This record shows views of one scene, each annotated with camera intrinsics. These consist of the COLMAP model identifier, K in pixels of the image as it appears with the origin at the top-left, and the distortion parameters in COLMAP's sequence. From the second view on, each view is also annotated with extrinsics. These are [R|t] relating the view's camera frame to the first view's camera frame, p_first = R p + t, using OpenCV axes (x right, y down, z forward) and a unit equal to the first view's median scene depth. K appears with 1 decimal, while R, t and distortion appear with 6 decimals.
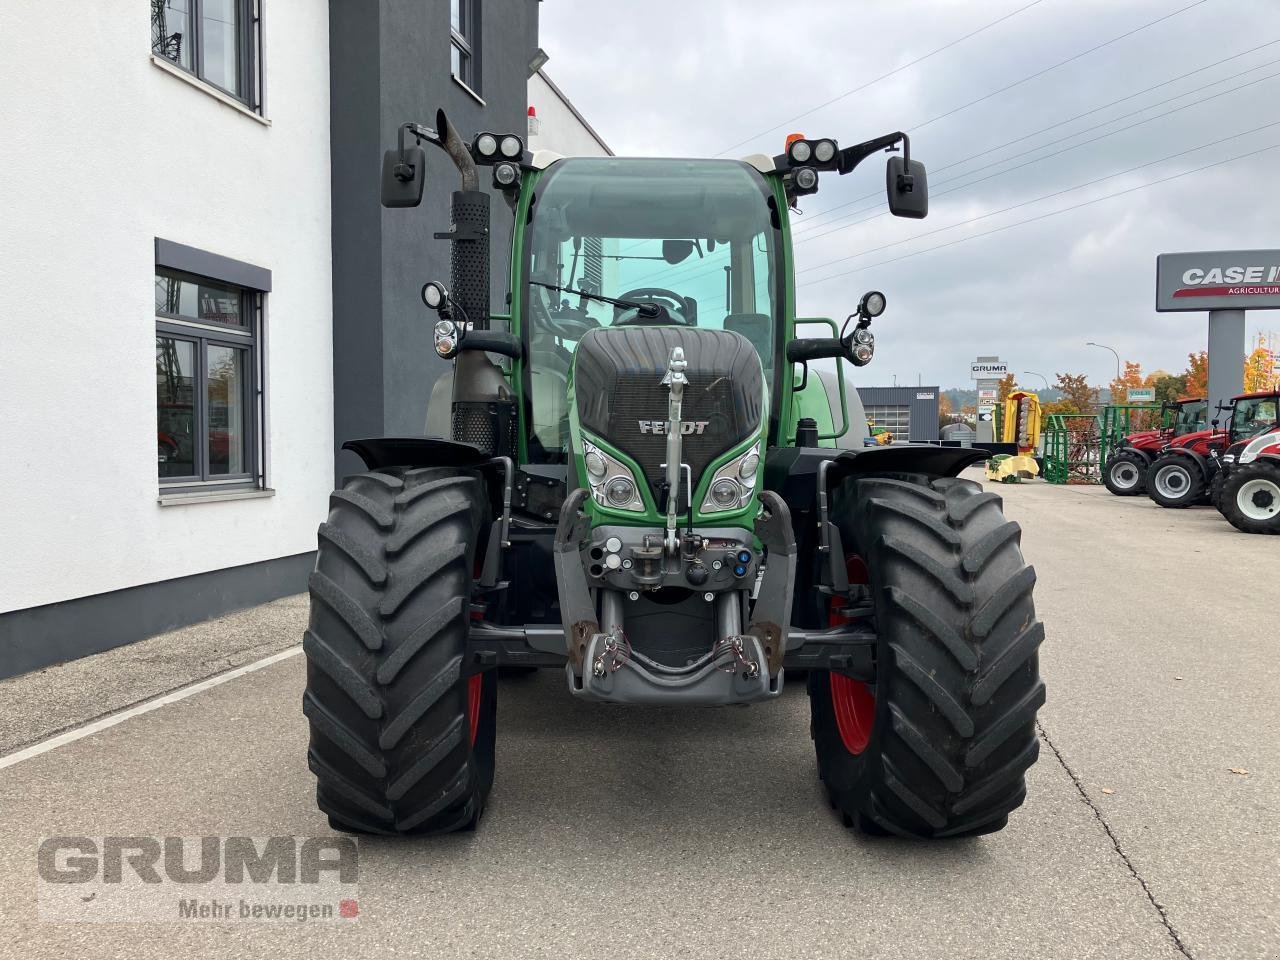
lens RADIAL K [[1052.8, 0, 628.6], [0, 1052.8, 490.4], [0, 0, 1]] dist [0.022512, -0.021623]
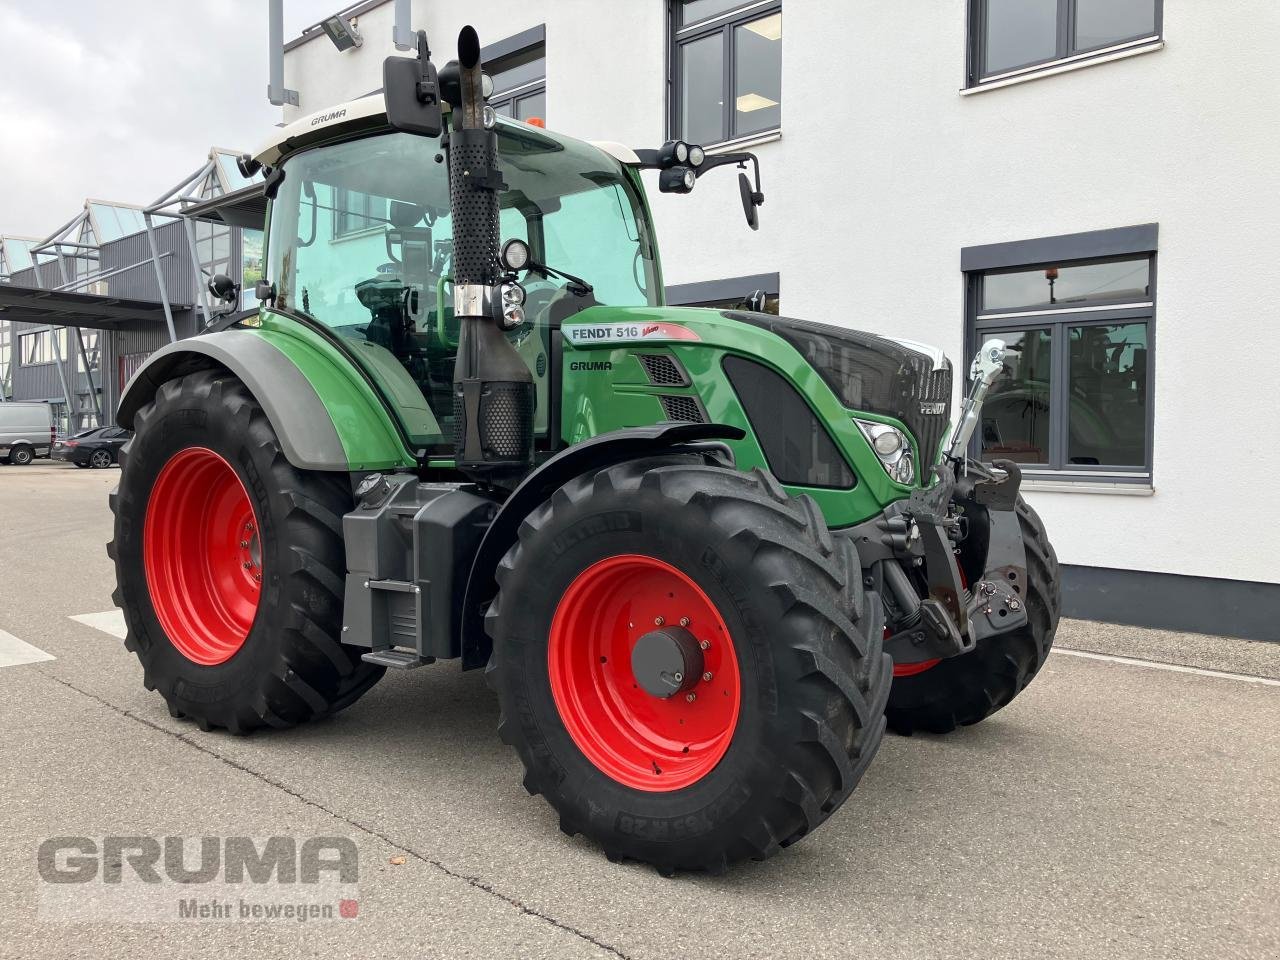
lens RADIAL K [[1052.8, 0, 638.8], [0, 1052.8, 473.5], [0, 0, 1]] dist [0.022512, -0.021623]
pose [[0.626931, -0.054896, 0.777139, -0.746786], [0.054204, 0.998171, 0.026782, -0.026763], [-0.777187, 0.025333, 0.628759, 0.382262]]
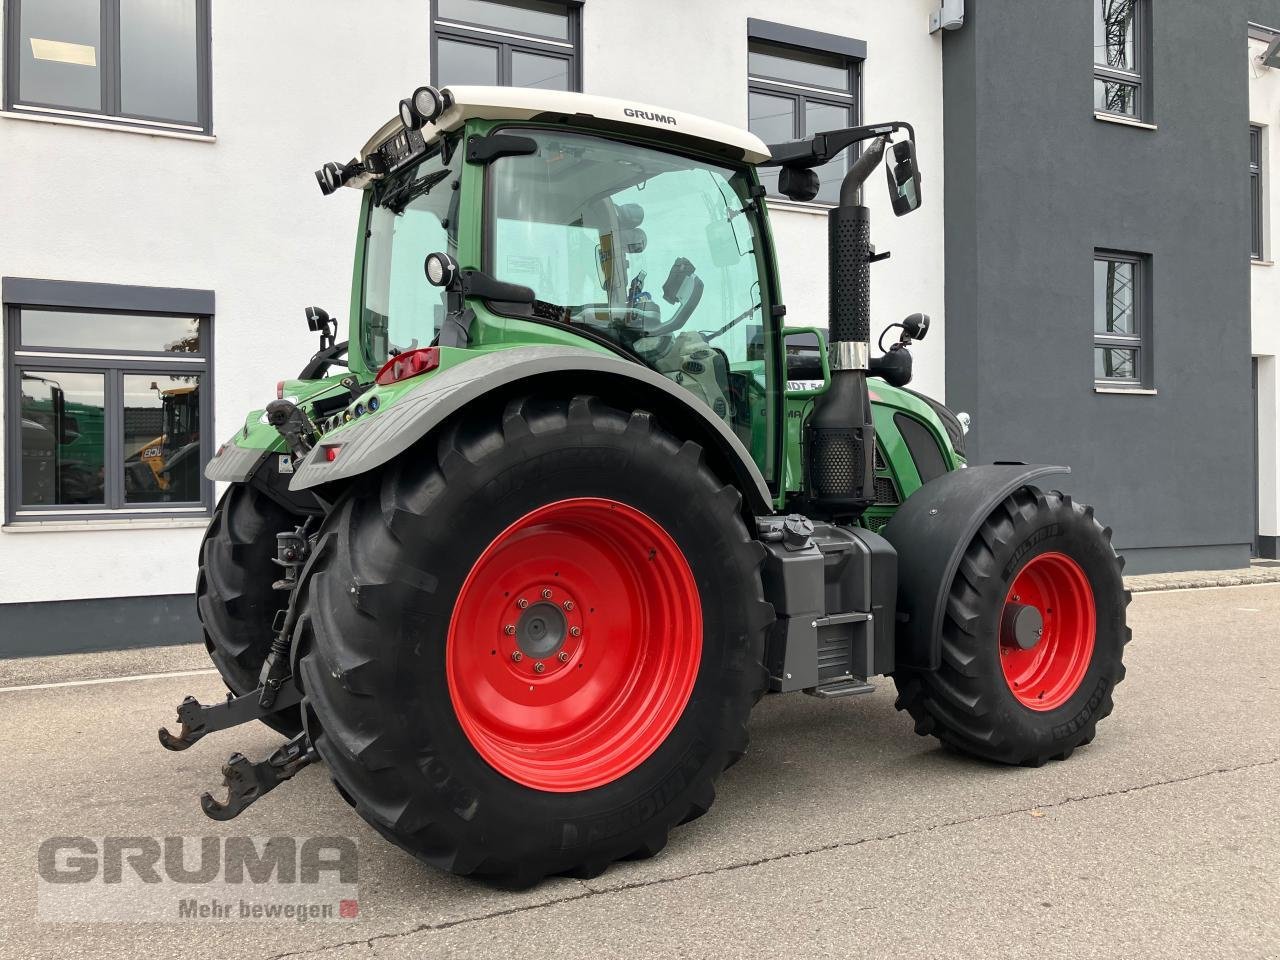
lens RADIAL K [[1052.8, 0, 633.7], [0, 1052.8, 478.0], [0, 0, 1]] dist [0.022512, -0.021623]
pose [[-0.513234, -0.033158, 0.857608, -0.888176], [0.039121, 0.997311, 0.061971, -0.106763], [-0.857356, 0.065356, -0.510557, 1.693646]]
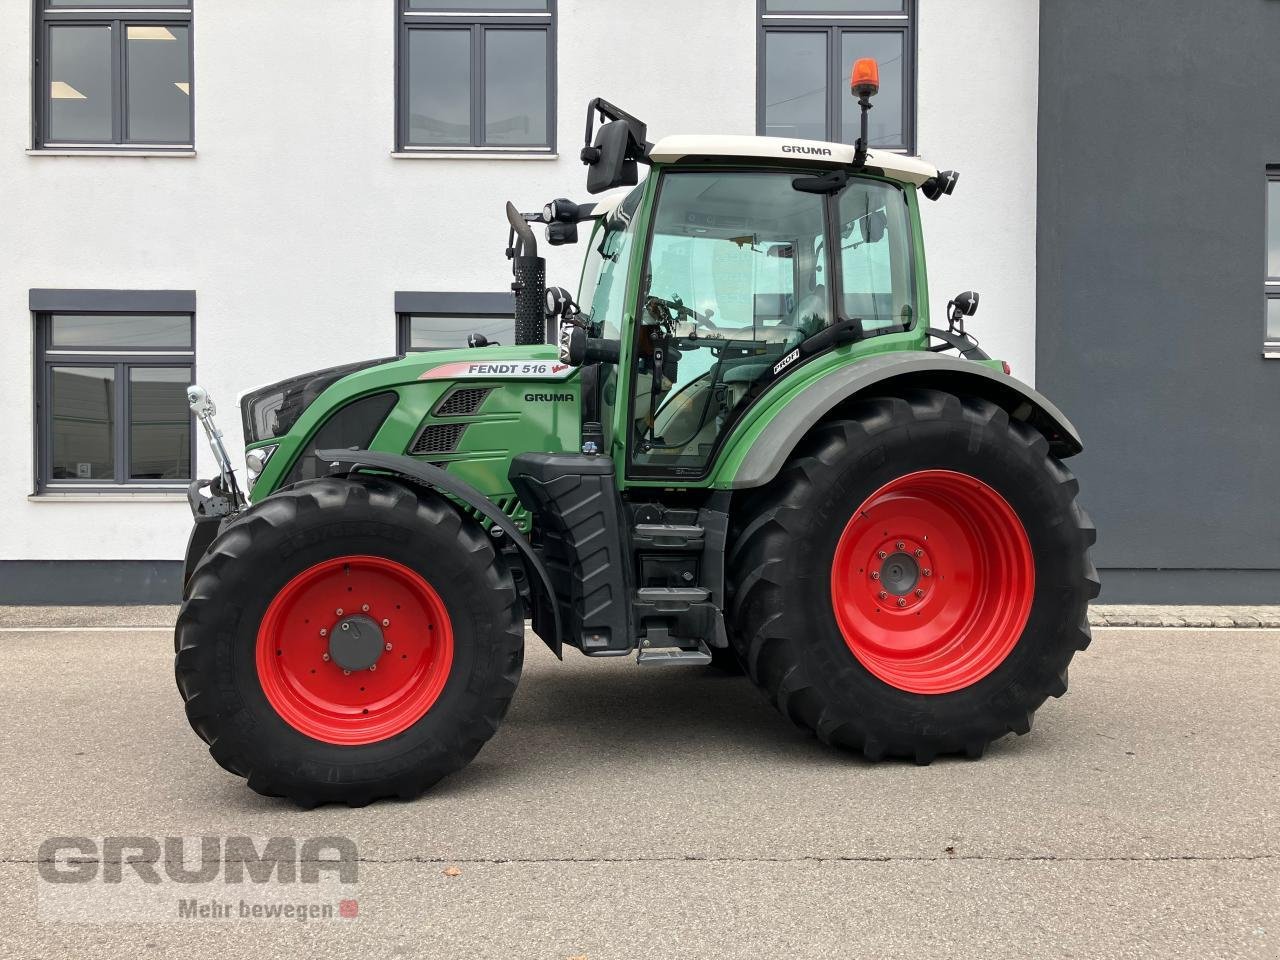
lens RADIAL K [[1052.8, 0, 635.8], [0, 1052.8, 475.6], [0, 0, 1]] dist [0.022512, -0.021623]
pose [[-0.105345, -0.050084, 0.993174, -1.060059], [0.048317, 0.997294, 0.055416, -0.063441], [-0.993261, 0.053825, -0.102640, 0.809874]]
